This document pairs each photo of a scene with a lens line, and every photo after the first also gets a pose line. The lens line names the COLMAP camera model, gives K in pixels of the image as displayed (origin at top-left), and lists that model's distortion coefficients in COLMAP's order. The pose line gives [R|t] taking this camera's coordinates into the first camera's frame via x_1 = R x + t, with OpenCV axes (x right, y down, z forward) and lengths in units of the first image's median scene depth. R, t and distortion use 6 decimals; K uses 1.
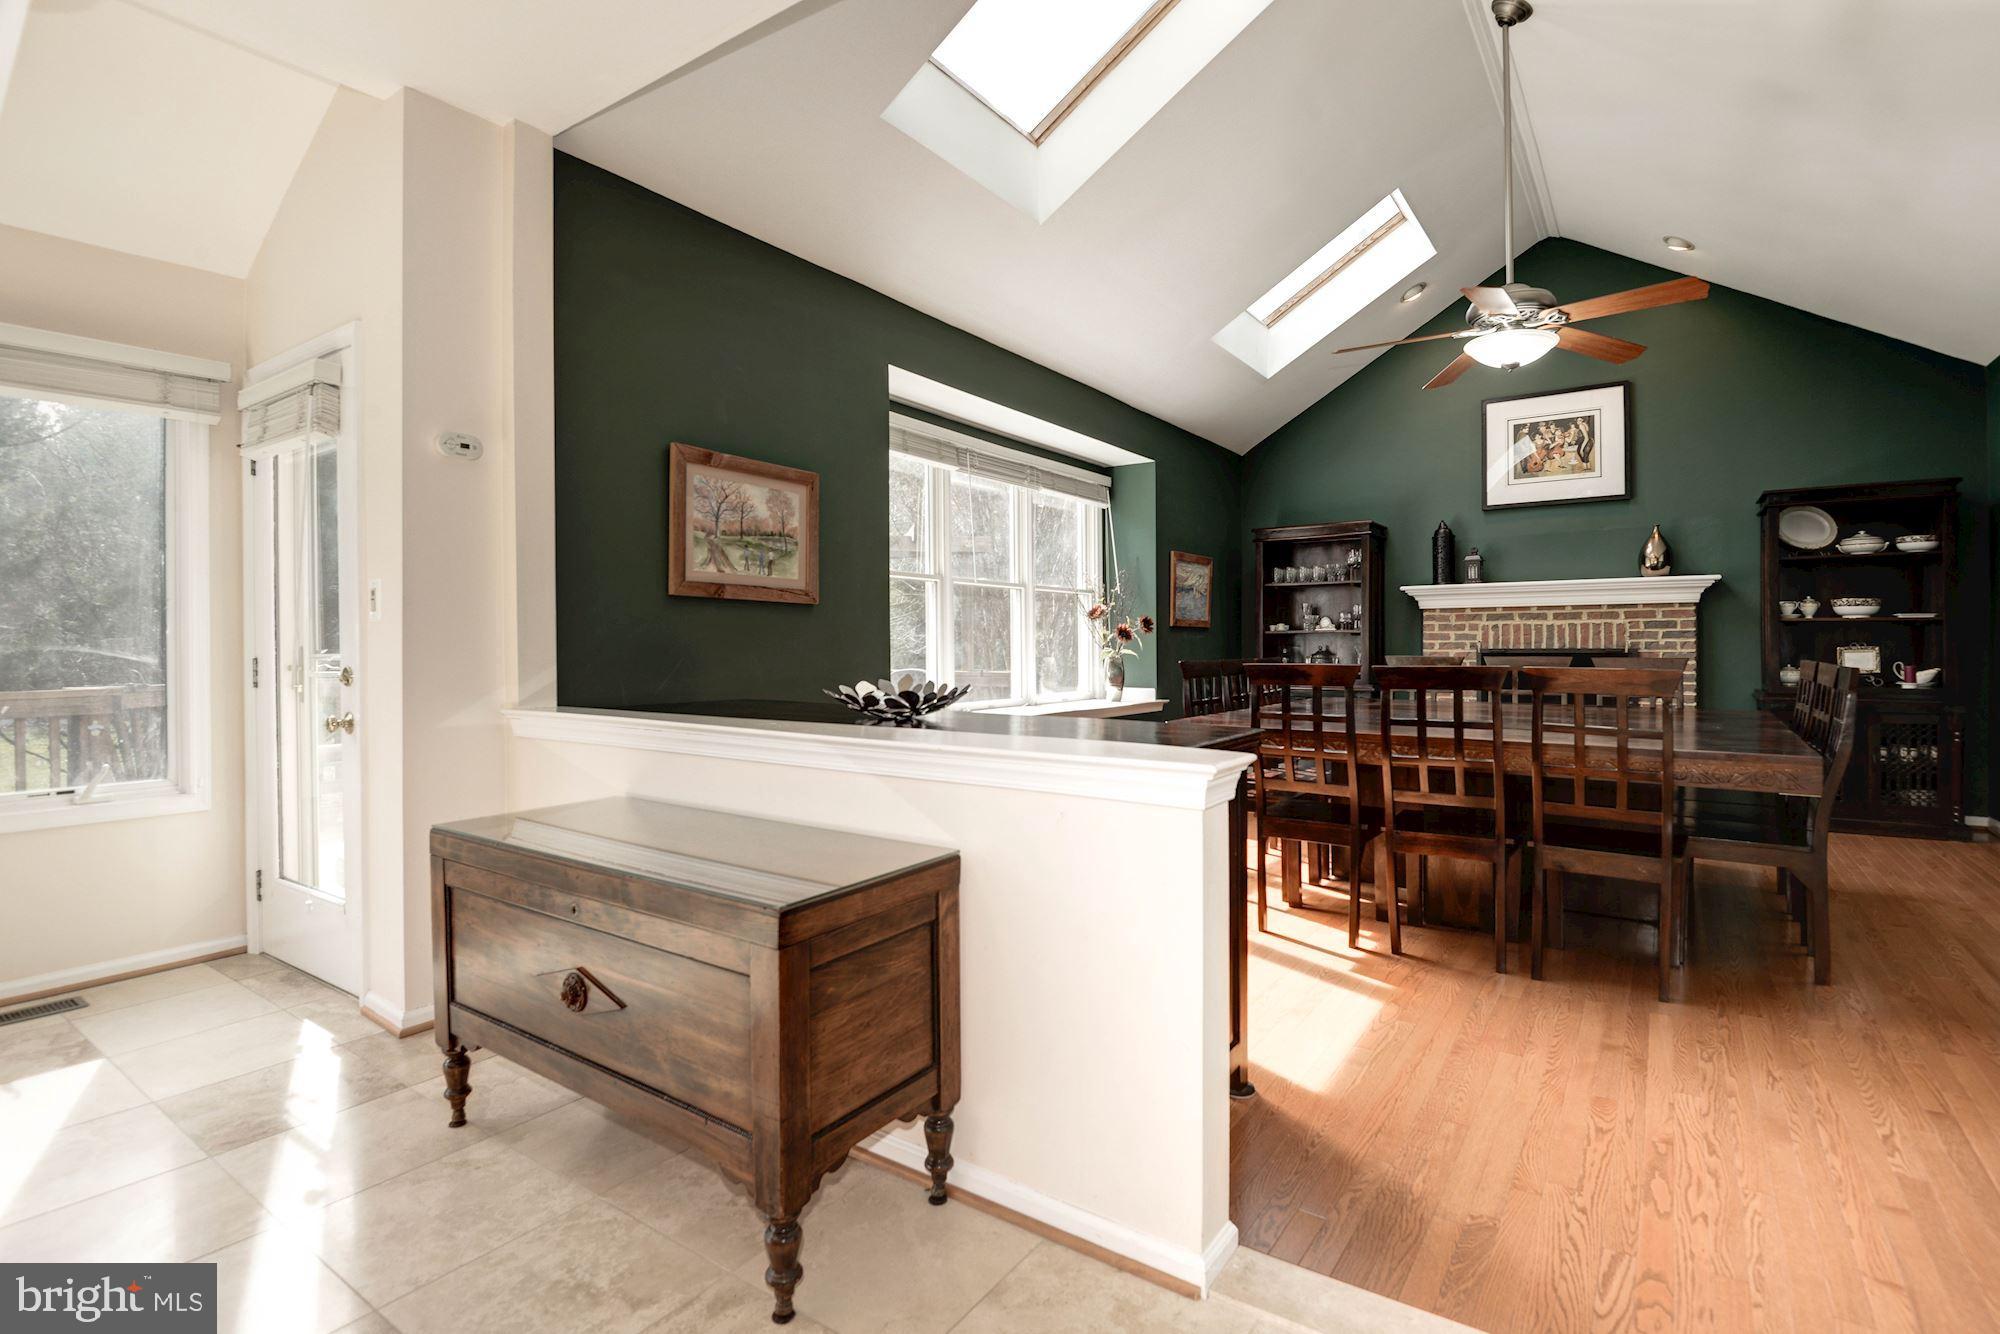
lens RADIAL K [[935.2, 0, 979.9], [0, 935.2, 651.4], [0, 0, 1]] dist [-0.004248, -0.013739]
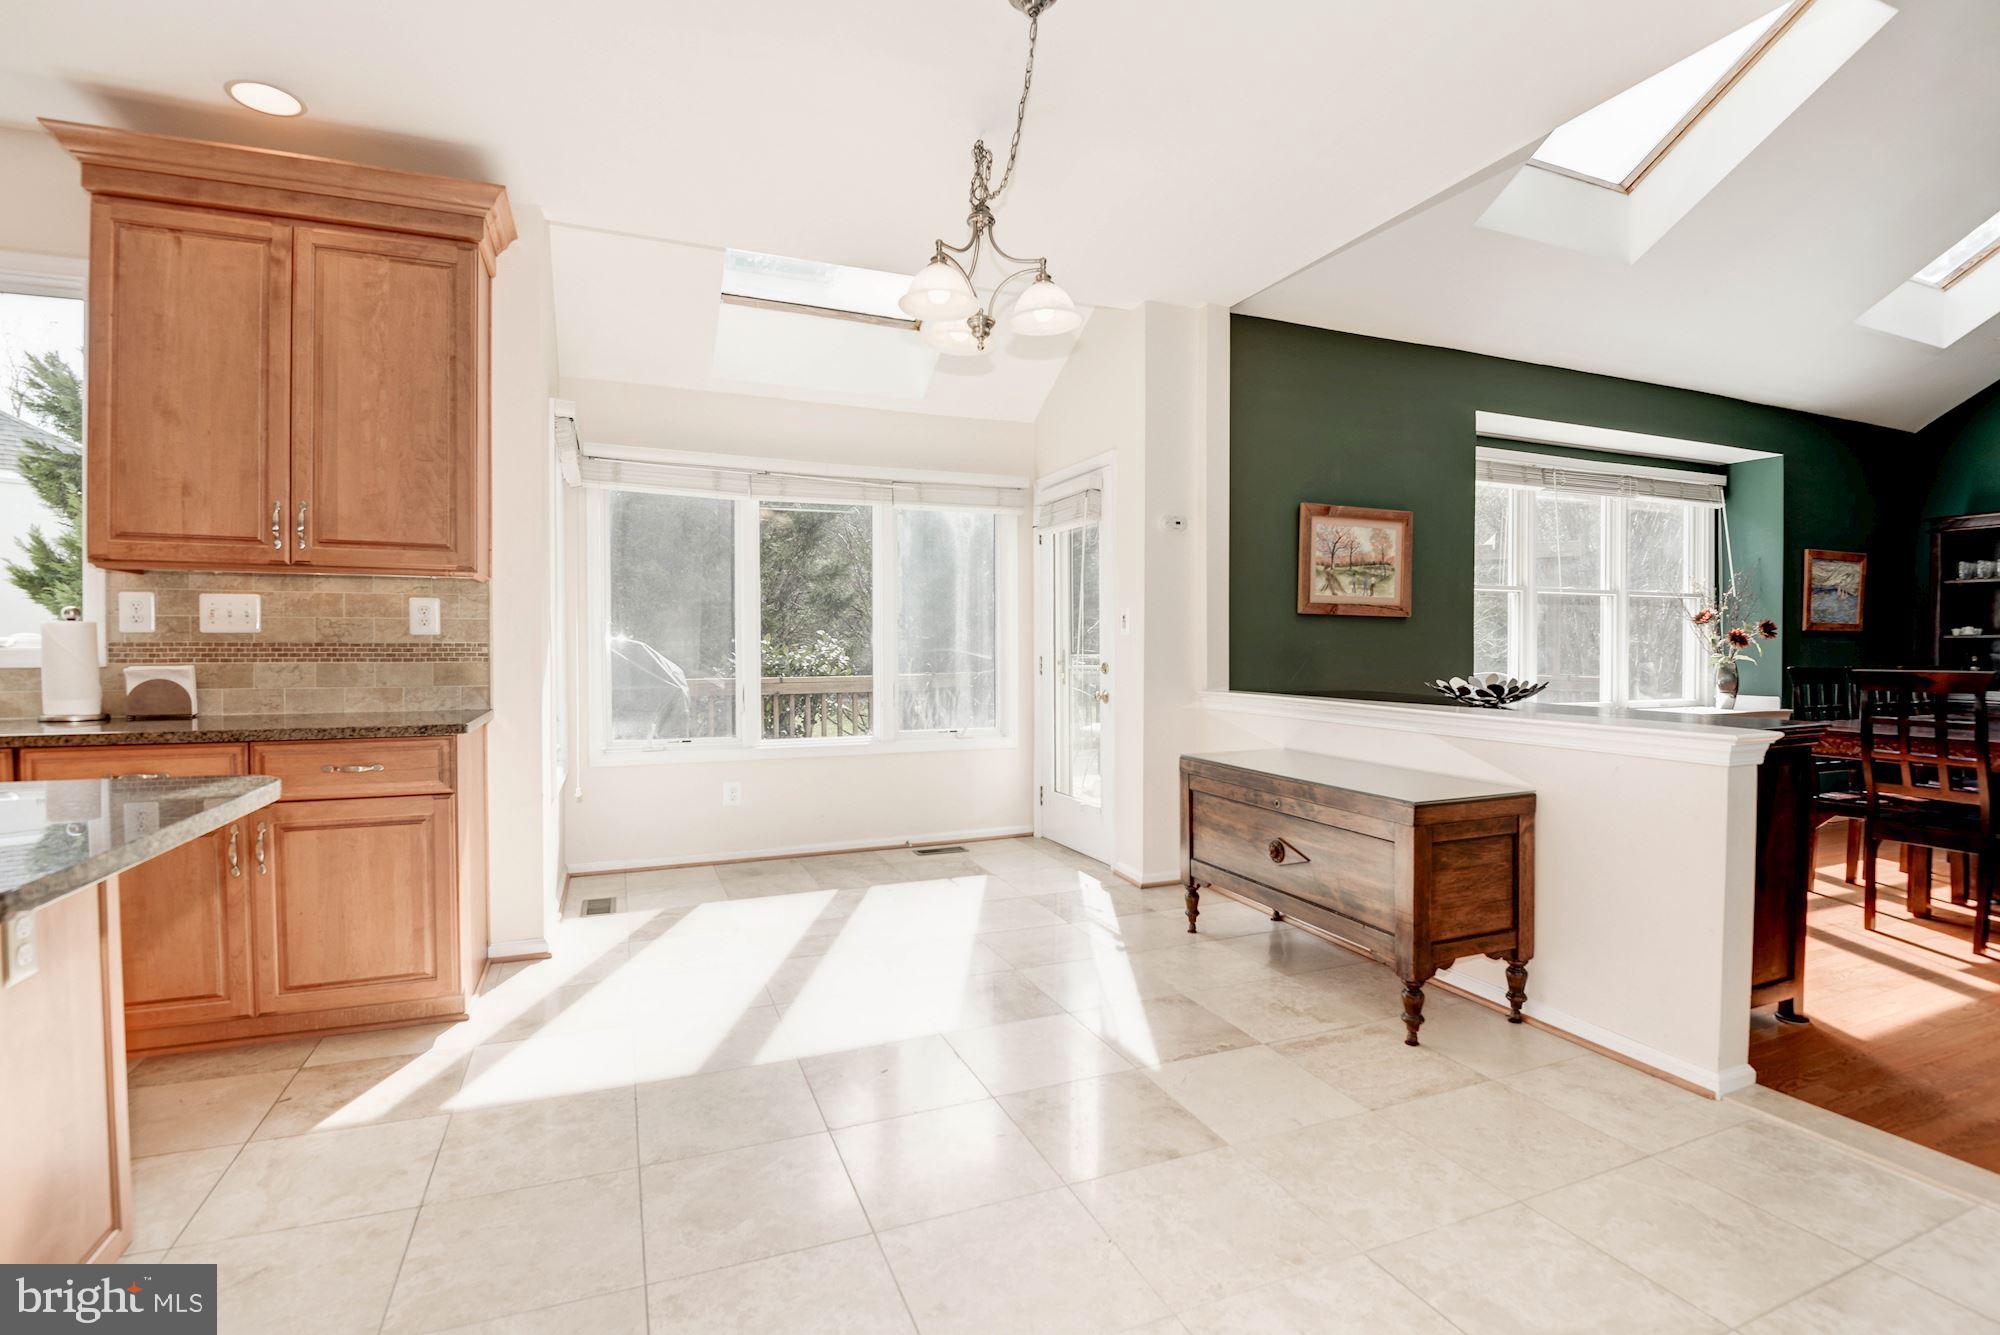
lens RADIAL K [[935.2, 0, 986.2], [0, 935.2, 670.8], [0, 0, 1]] dist [-0.004248, -0.013739]
pose [[0.846308, 0.016335, -0.532443, 0.008894], [-0.006842, 0.999781, 0.019799, 0.000279], [0.532650, -0.013113, 0.846234, -0.264968]]
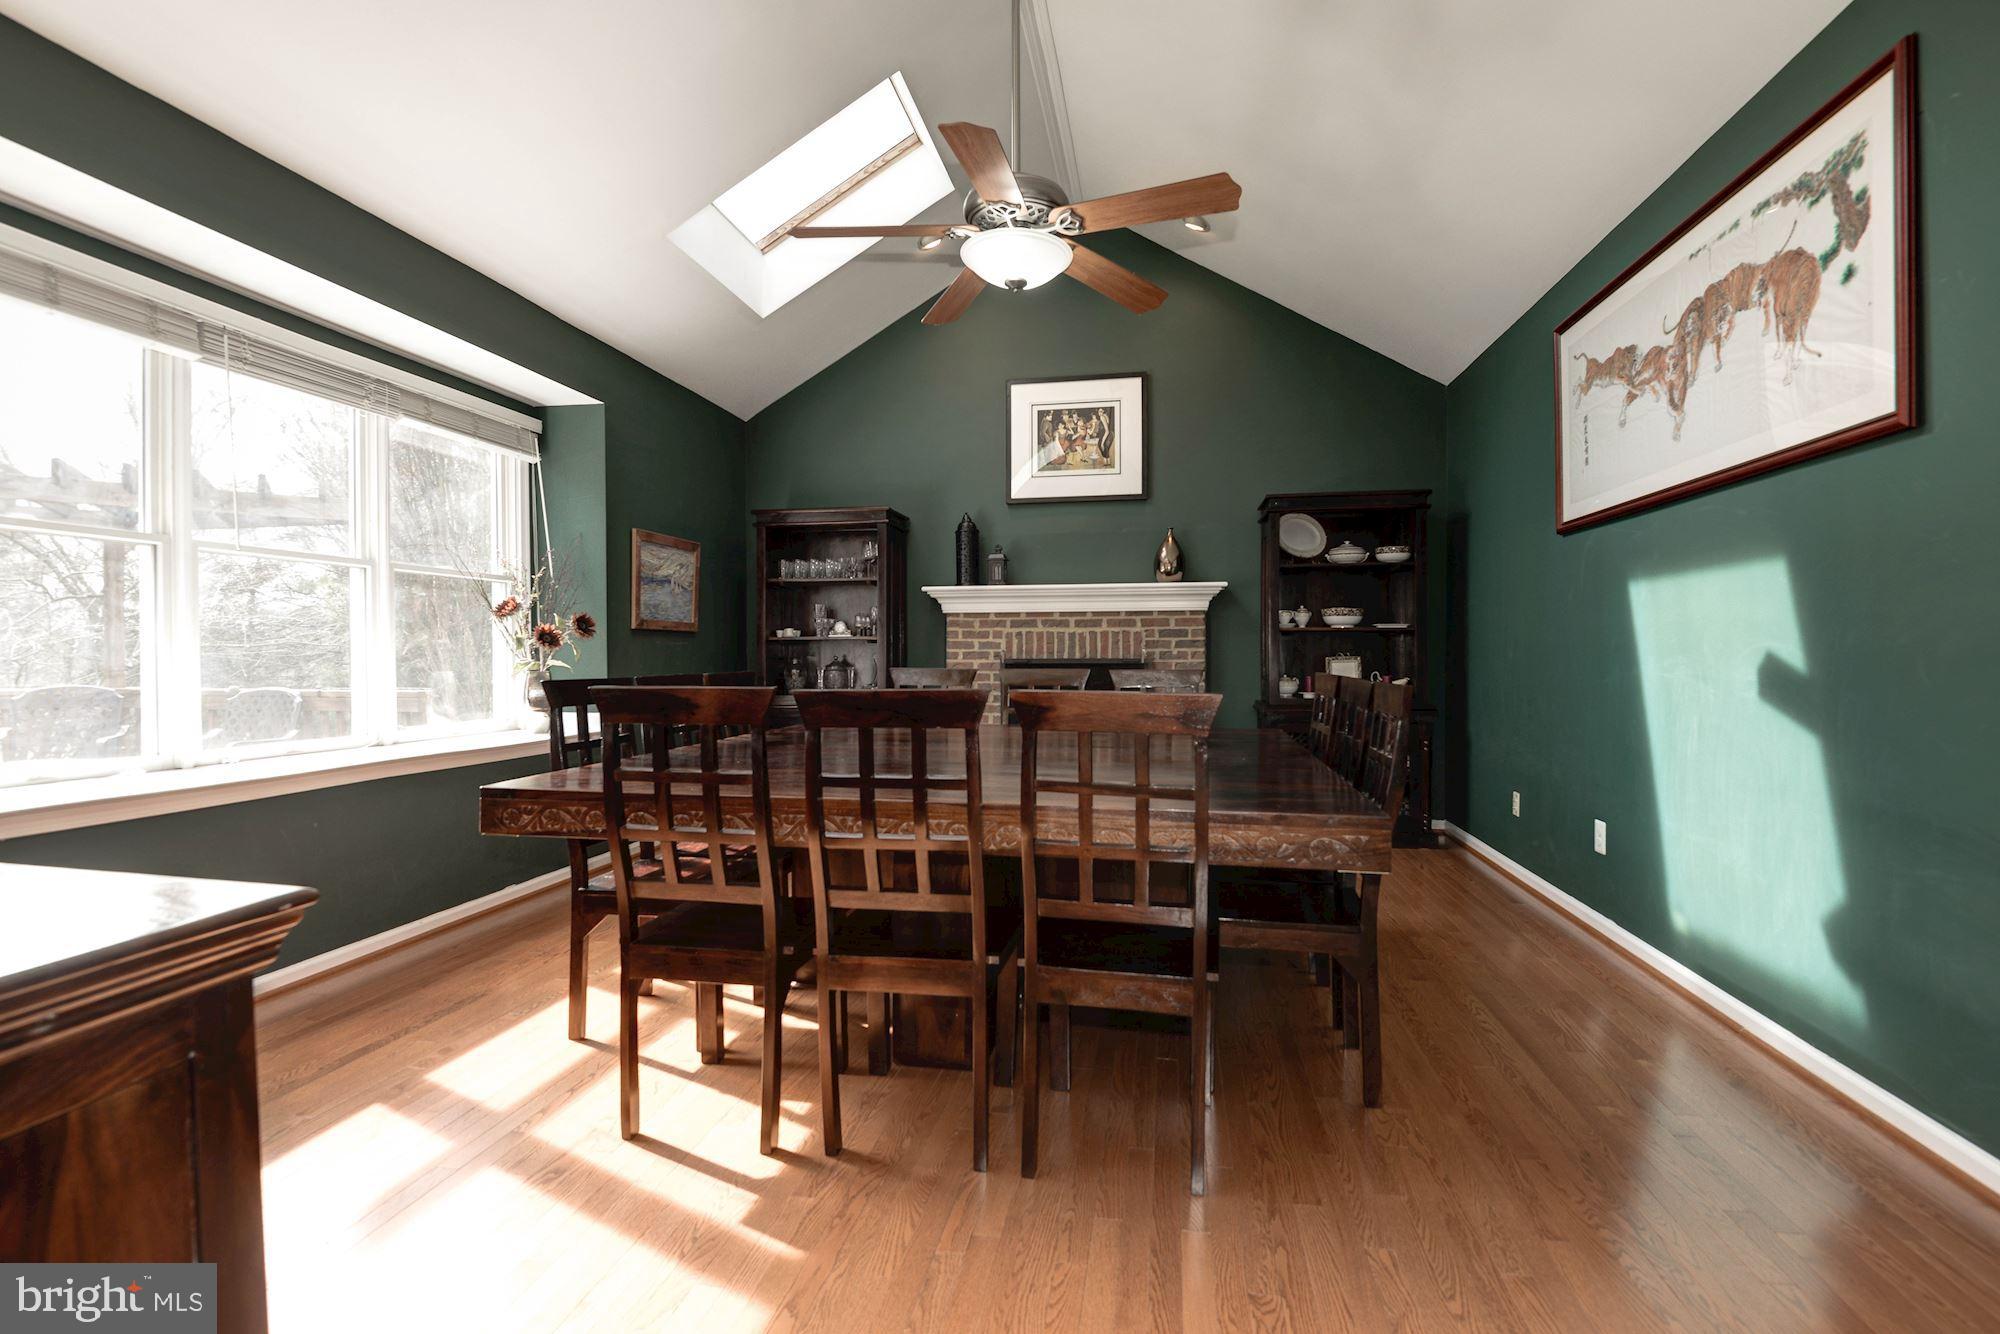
lens RADIAL K [[935.2, 0, 959.7], [0, 935.2, 666.9], [0, 0, 1]] dist [-0.004248, -0.013739]
pose [[0.914728, -0.003171, 0.404058, 0.180335], [0.000444, 0.999976, 0.006842, -0.001778], [-0.404070, -0.006079, 0.914708, 0.264199]]
